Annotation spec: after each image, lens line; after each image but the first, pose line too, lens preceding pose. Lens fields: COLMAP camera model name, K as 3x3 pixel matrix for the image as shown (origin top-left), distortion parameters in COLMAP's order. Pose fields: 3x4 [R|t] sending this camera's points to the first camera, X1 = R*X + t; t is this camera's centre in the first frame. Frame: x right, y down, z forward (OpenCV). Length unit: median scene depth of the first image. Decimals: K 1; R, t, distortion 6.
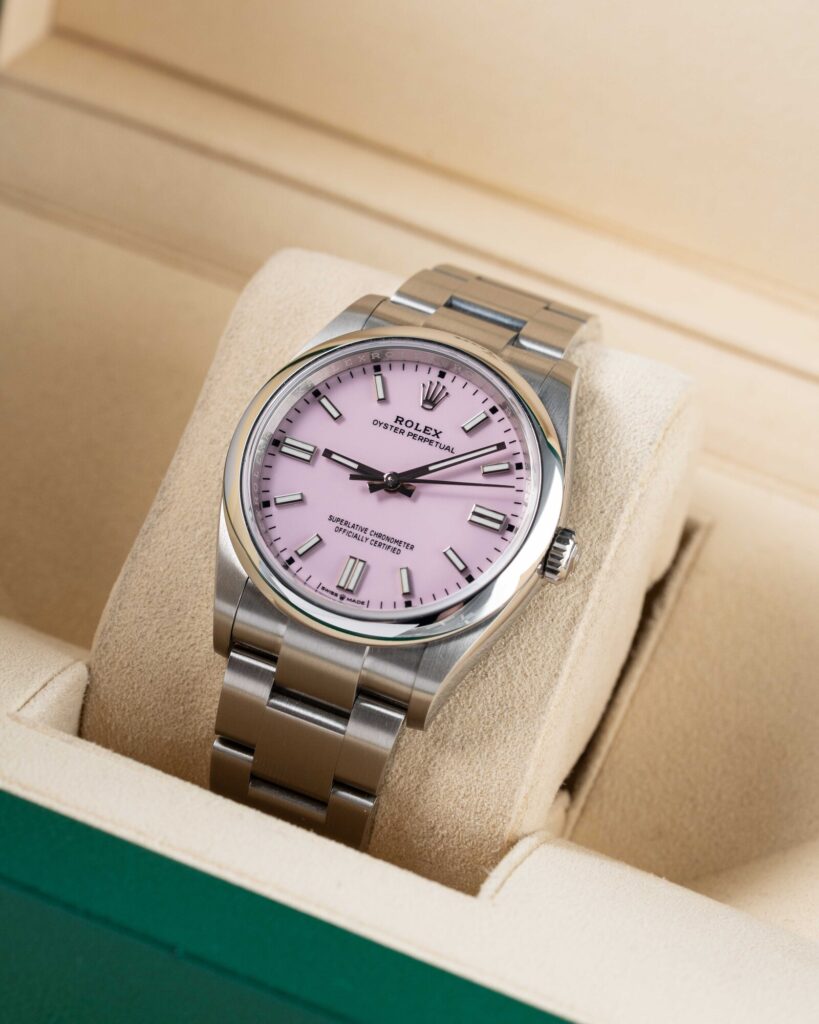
lens RADIAL K [[5705.5, 0, 408.7], [0, 5705.5, 514.5], [0, 0, 1]] dist [-0.129173, 0.000000]
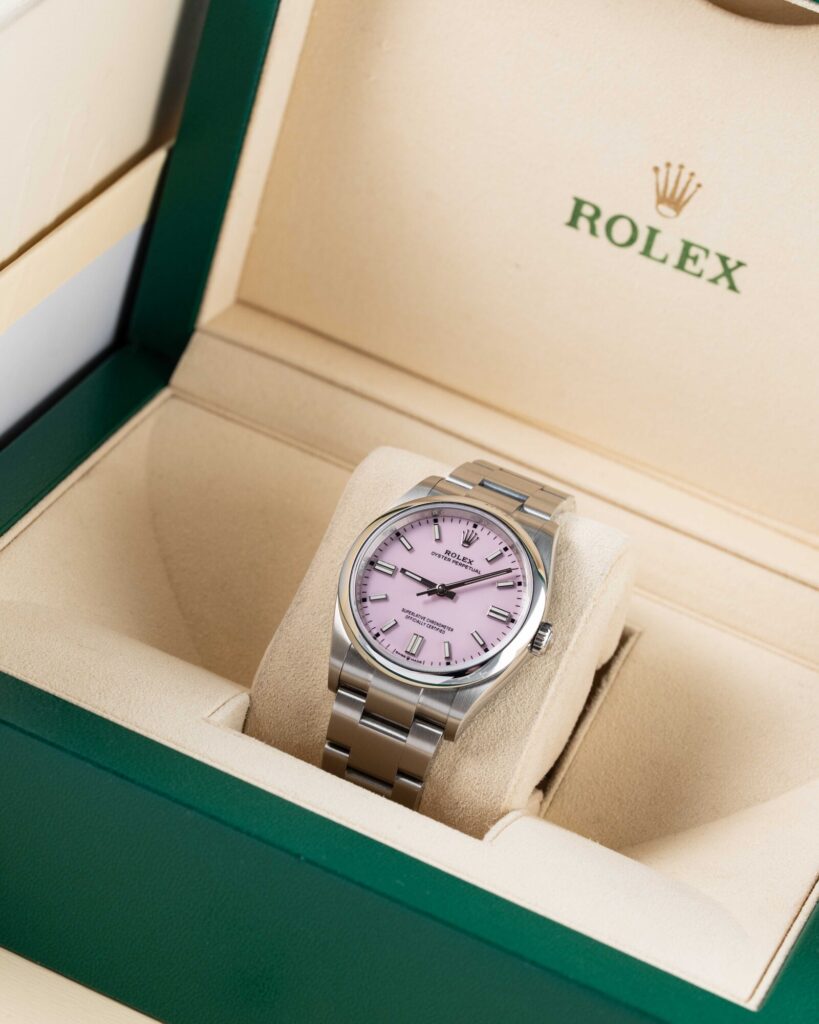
lens RADIAL K [[5705.5, 0, 409.6], [0, 5705.5, 510.9], [0, 0, 1]] dist [-0.129173, 0.000000]
pose [[0.998951, 0.044837, -0.009260, 0.002016], [-0.045188, 0.998089, -0.042135, 0.040545], [0.007353, 0.042510, 0.999069, -0.628279]]
